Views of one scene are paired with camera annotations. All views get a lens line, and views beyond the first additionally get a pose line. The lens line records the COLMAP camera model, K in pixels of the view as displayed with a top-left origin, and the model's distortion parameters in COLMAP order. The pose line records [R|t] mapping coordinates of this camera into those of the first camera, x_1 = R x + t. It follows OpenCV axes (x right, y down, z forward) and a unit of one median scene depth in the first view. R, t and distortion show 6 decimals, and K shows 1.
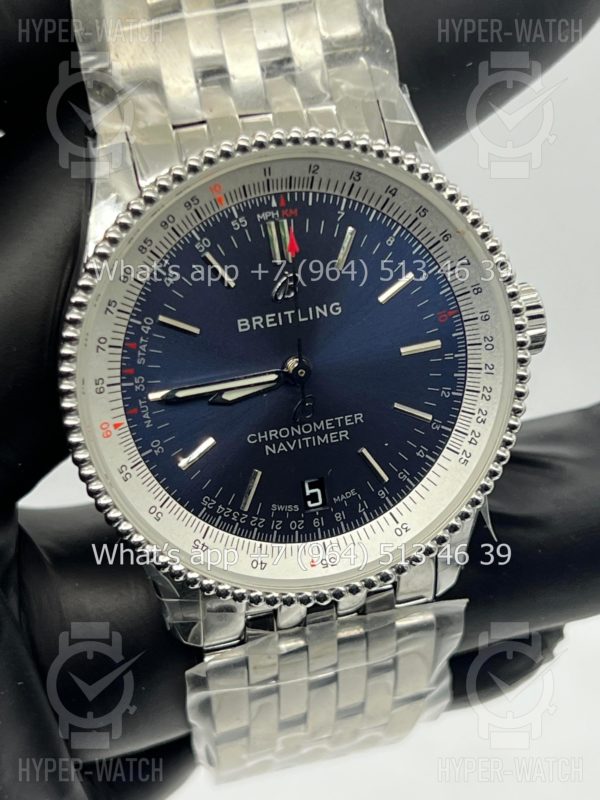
lens RADIAL K [[1874.8, 0, 301.4], [0, 1874.8, 397.8], [0, 0, 1]] dist [0.301896, 0.000000]
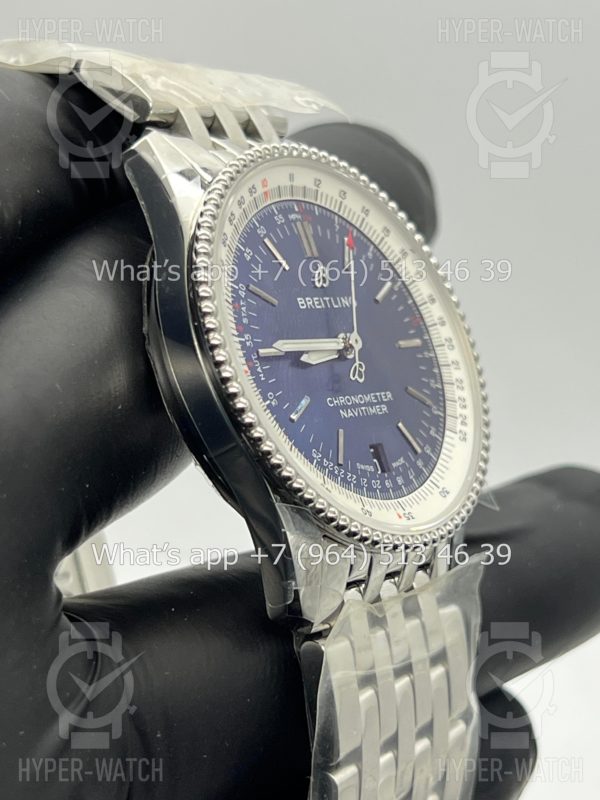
lens RADIAL K [[1874.8, 0, 301.4], [0, 1874.8, 401.7], [0, 0, 1]] dist [0.301896, 0.000000]
pose [[0.801200, -0.013591, 0.598243, -0.686950], [0.317577, 0.856991, -0.405847, 0.455485], [-0.507173, 0.515153, 0.690937, 0.263379]]
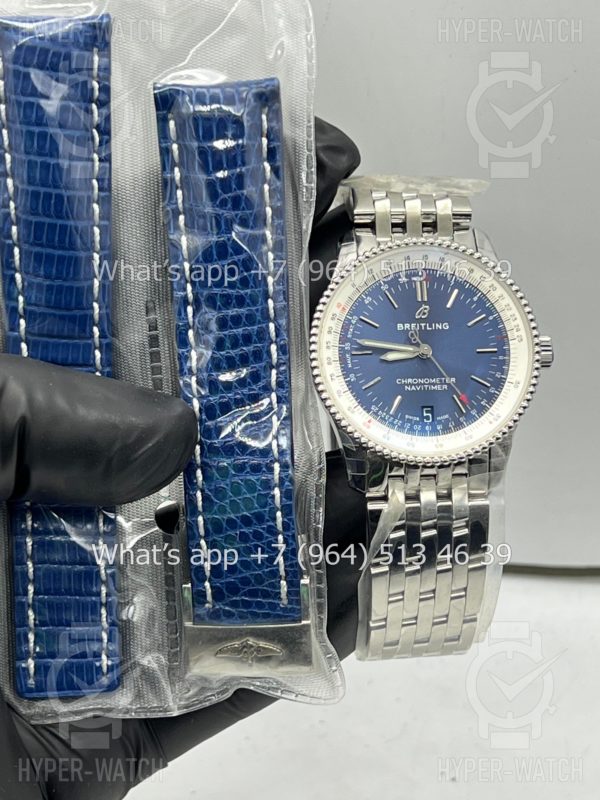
lens RADIAL K [[1874.8, 0, 299.8], [0, 1874.8, 400.1], [0, 0, 1]] dist [0.301896, 0.000000]
pose [[0.983530, 0.062909, -0.169441, 0.216324], [-0.125622, 0.911951, -0.390596, 0.857372], [0.129950, 0.405448, 0.904834, -0.863551]]
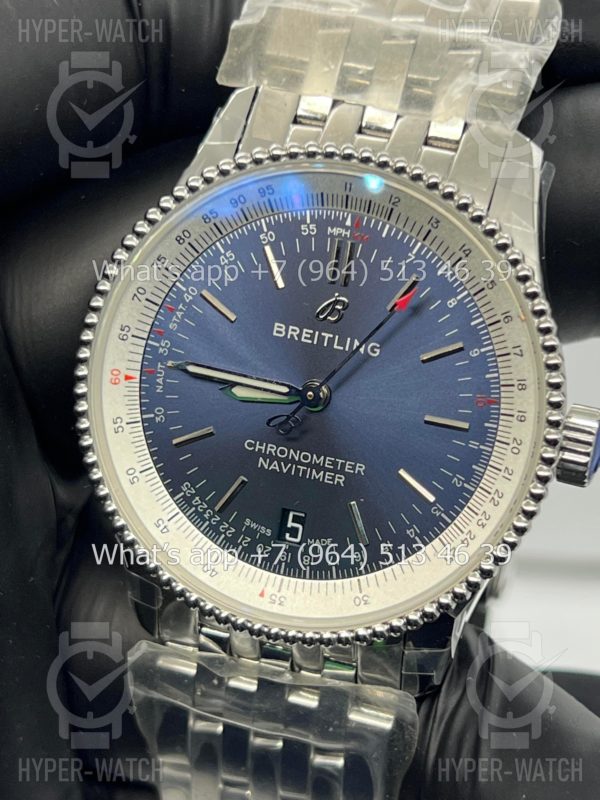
lens RADIAL K [[1874.8, 0, 303.4], [0, 1874.8, 394.6], [0, 0, 1]] dist [0.301896, 0.000000]
pose [[0.828860, 0.341002, -0.443519, 0.418458], [-0.392339, 0.919445, -0.026292, 0.012633], [0.398826, 0.195802, 0.895879, 0.138752]]
